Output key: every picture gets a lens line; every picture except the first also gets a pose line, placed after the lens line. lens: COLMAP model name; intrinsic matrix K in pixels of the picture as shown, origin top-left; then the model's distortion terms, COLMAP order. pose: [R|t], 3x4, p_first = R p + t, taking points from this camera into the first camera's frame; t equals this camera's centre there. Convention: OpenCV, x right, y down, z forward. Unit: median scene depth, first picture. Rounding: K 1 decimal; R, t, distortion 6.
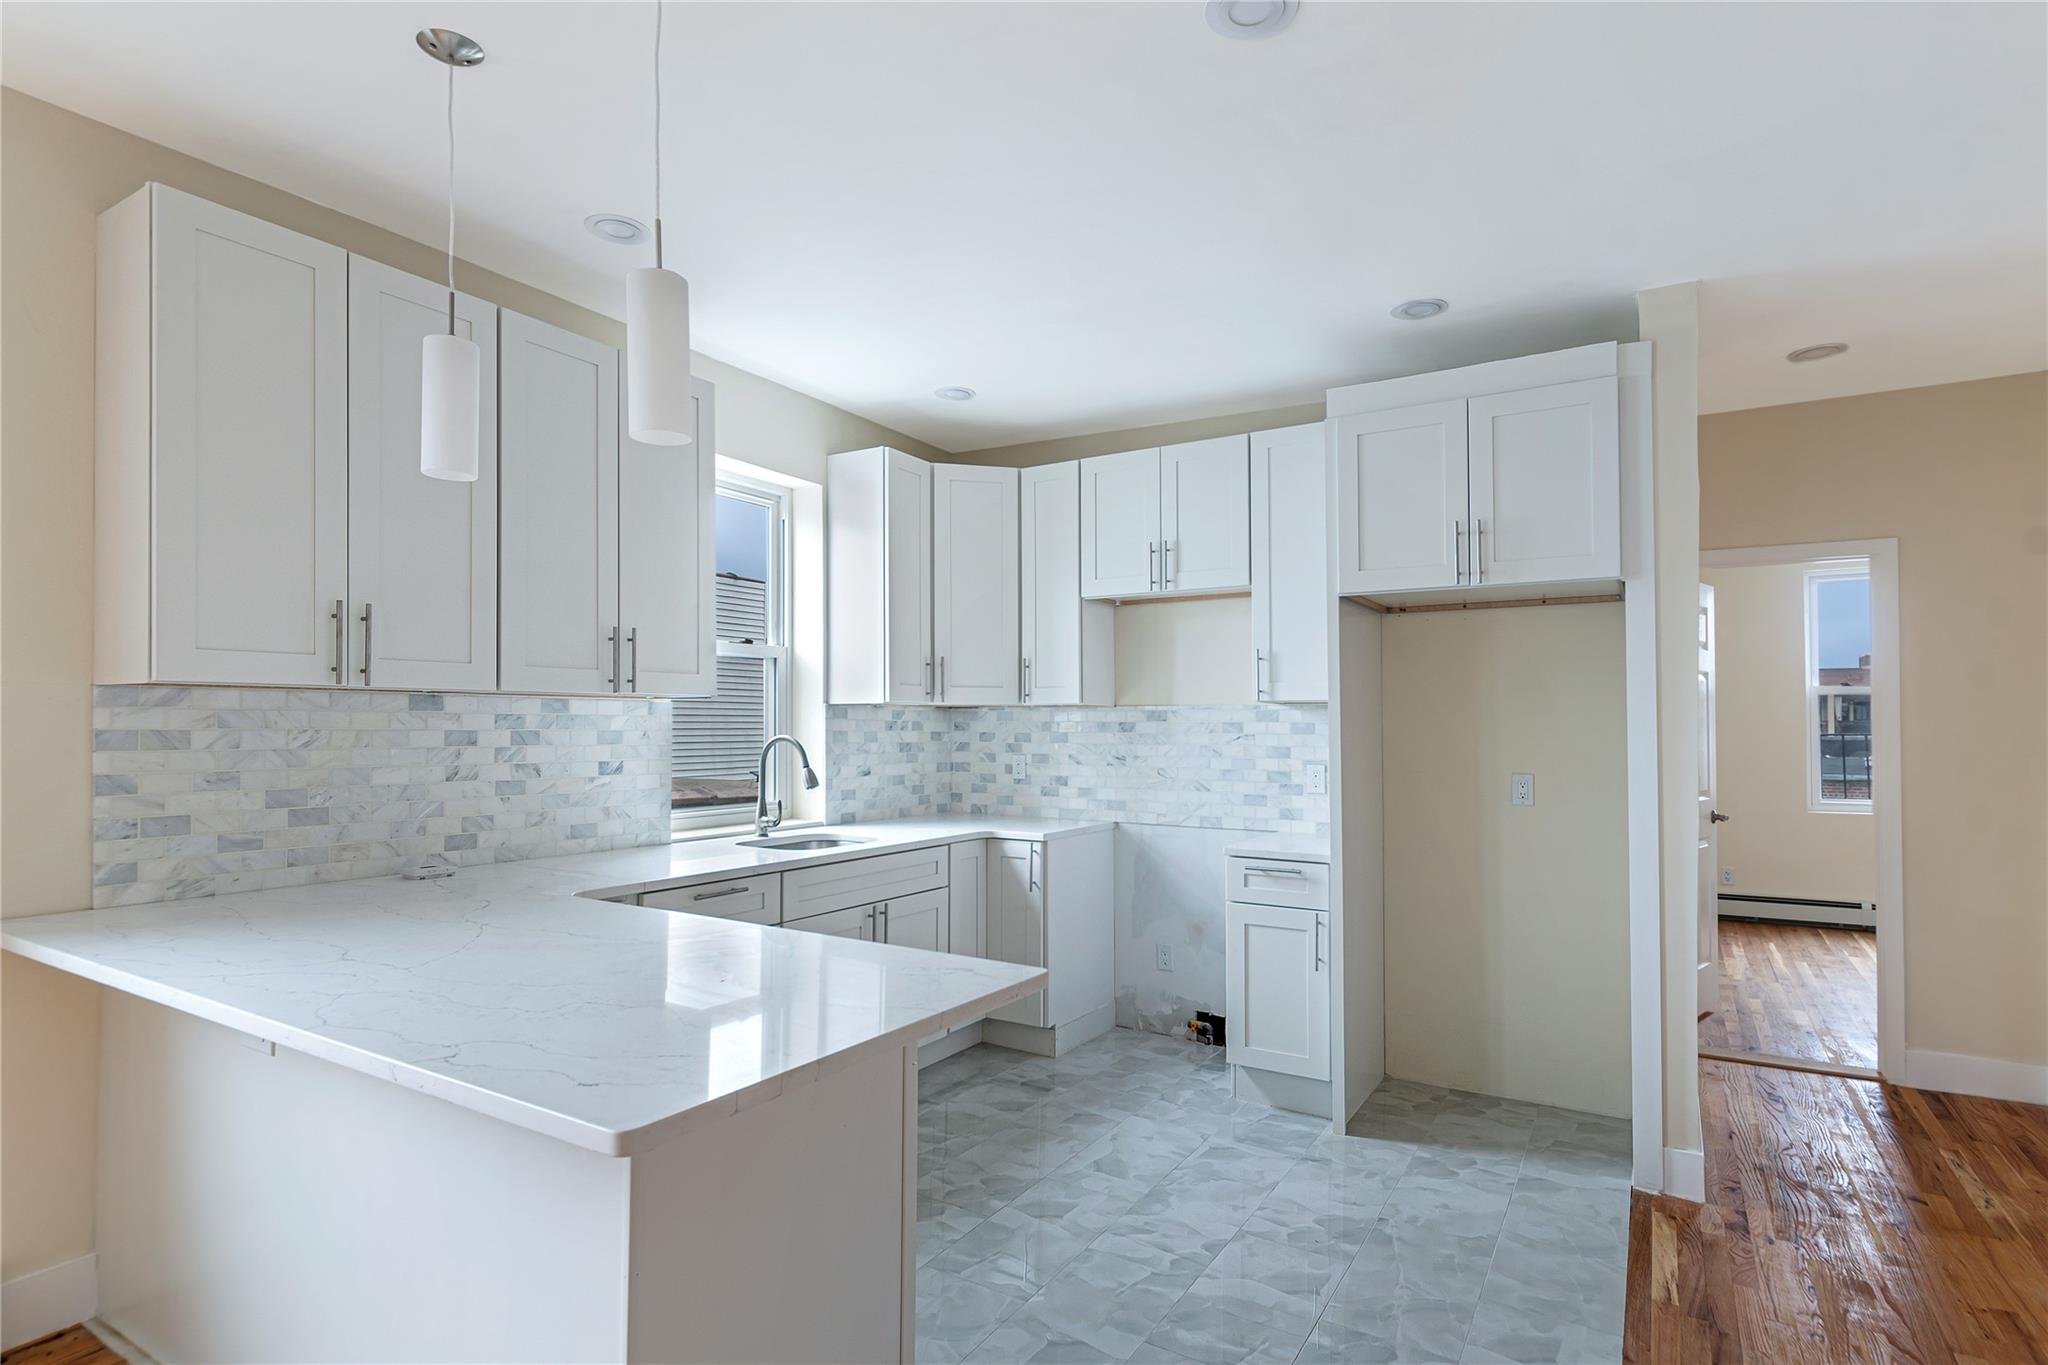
lens RADIAL K [[1046.3, 0, 1024.0], [0, 1046.3, 682.5], [0, 0, 1]] dist [0.001038, -0.000334]
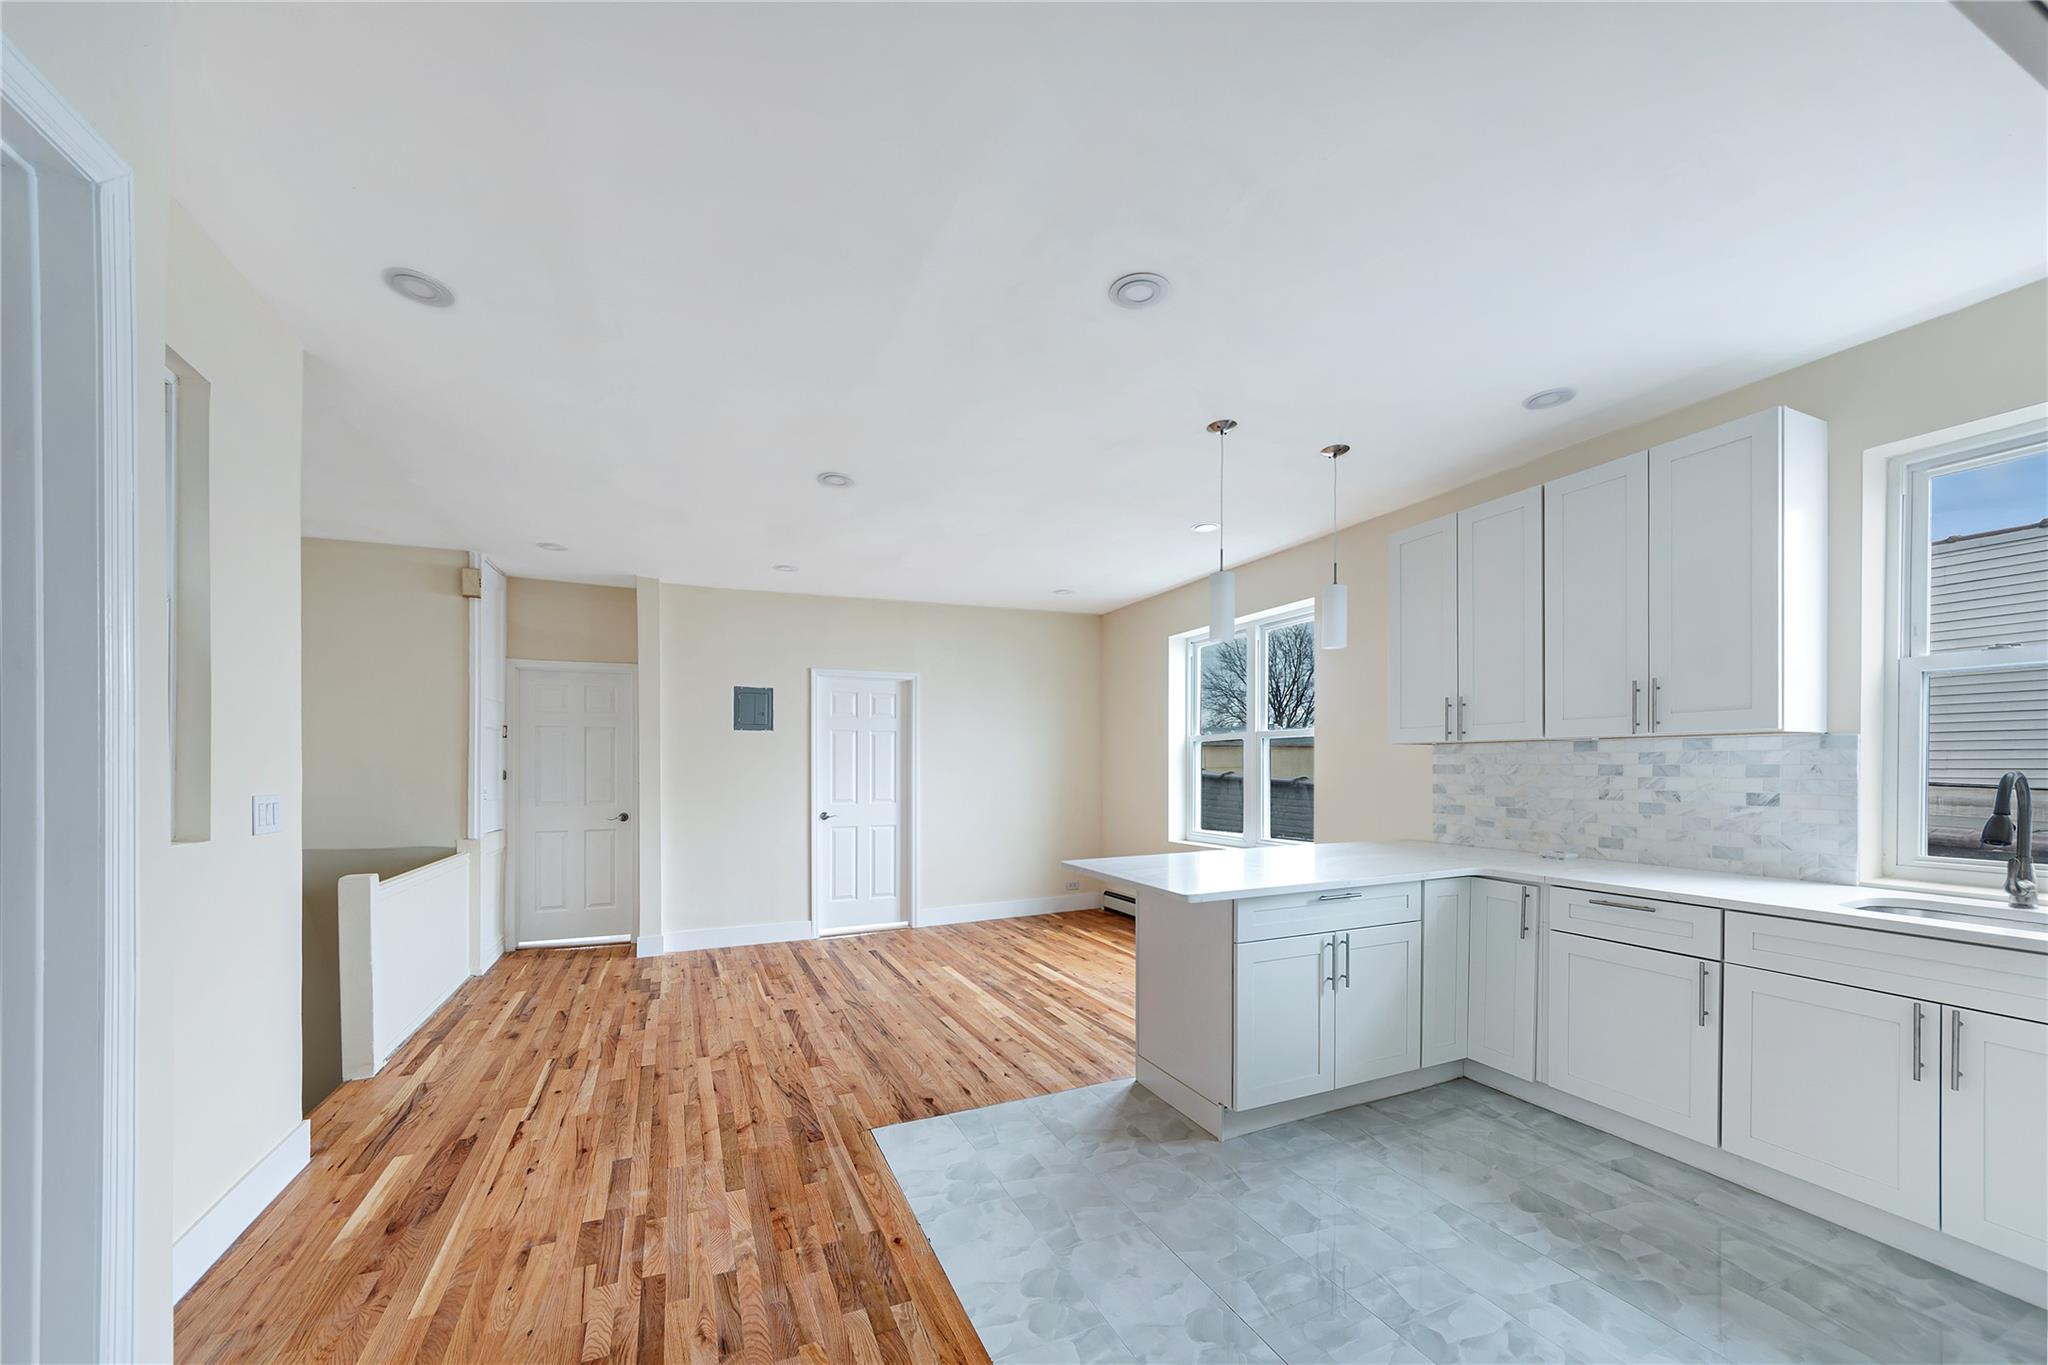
lens RADIAL K [[758.4, 0, 1024.4], [0, 758.4, 771.1], [0, 0, 1]] dist [-0.000956, 0.000005]
pose [[-0.567034, 0.007766, -0.823658, 0.718712], [0.039148, 0.999080, -0.017531, 0.039095], [0.822764, -0.042185, -0.566816, 0.875913]]
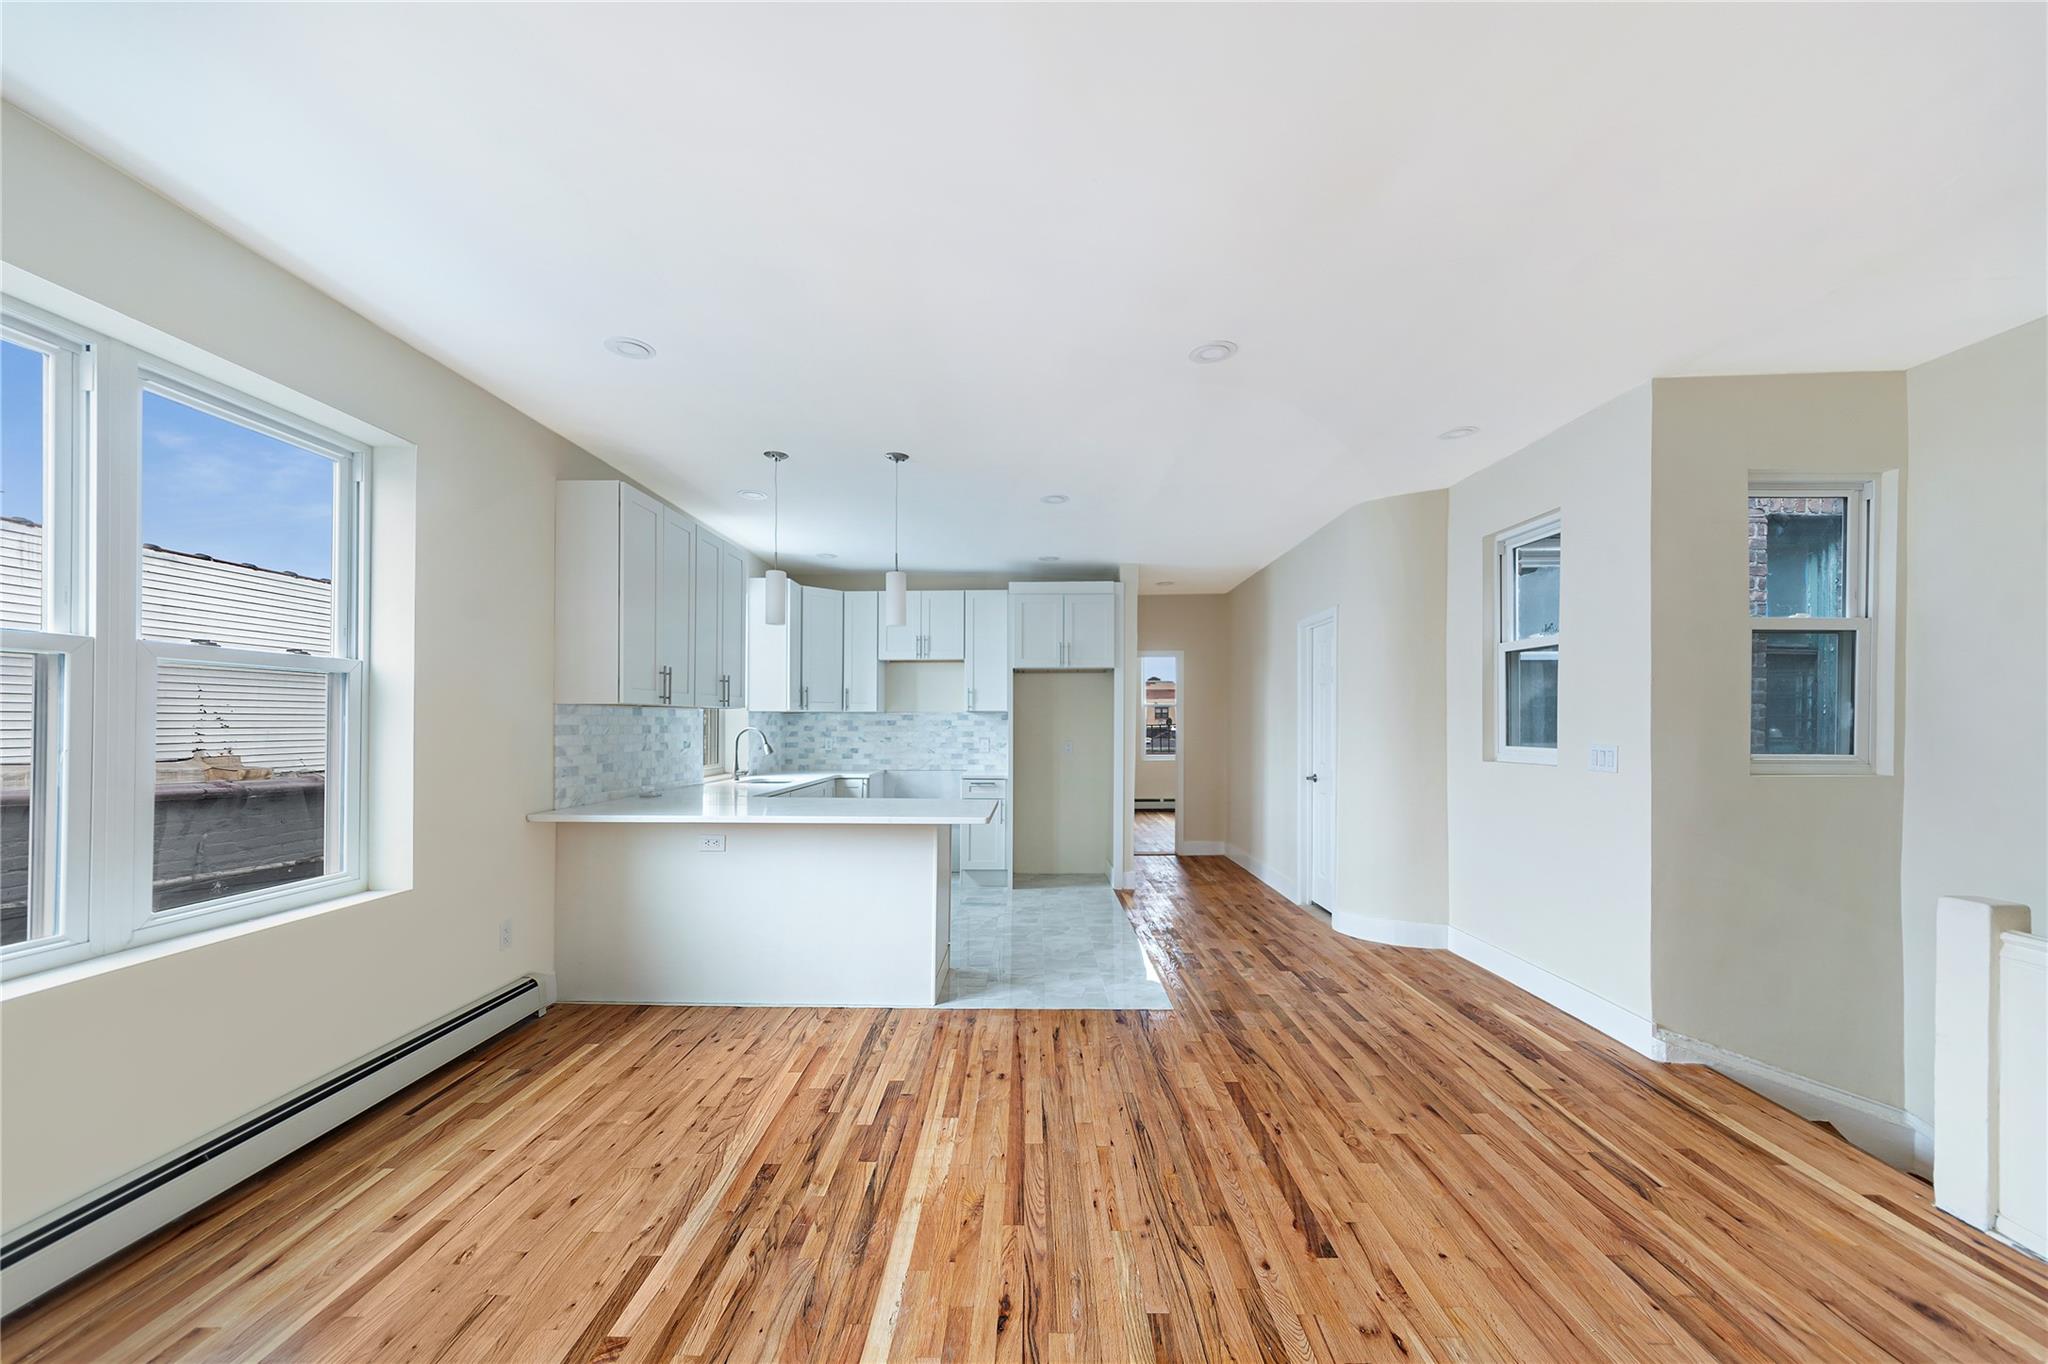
lens RADIAL K [[775.5, 0, 1026.7], [0, 775.5, 689.5], [0, 0, 1]] dist [-0.000489, -0.000040]
pose [[0.860094, 0.018727, 0.509792, -0.631682], [-0.018287, 0.999816, -0.005874, -0.025574], [-0.509808, -0.004270, 0.860277, -0.604919]]
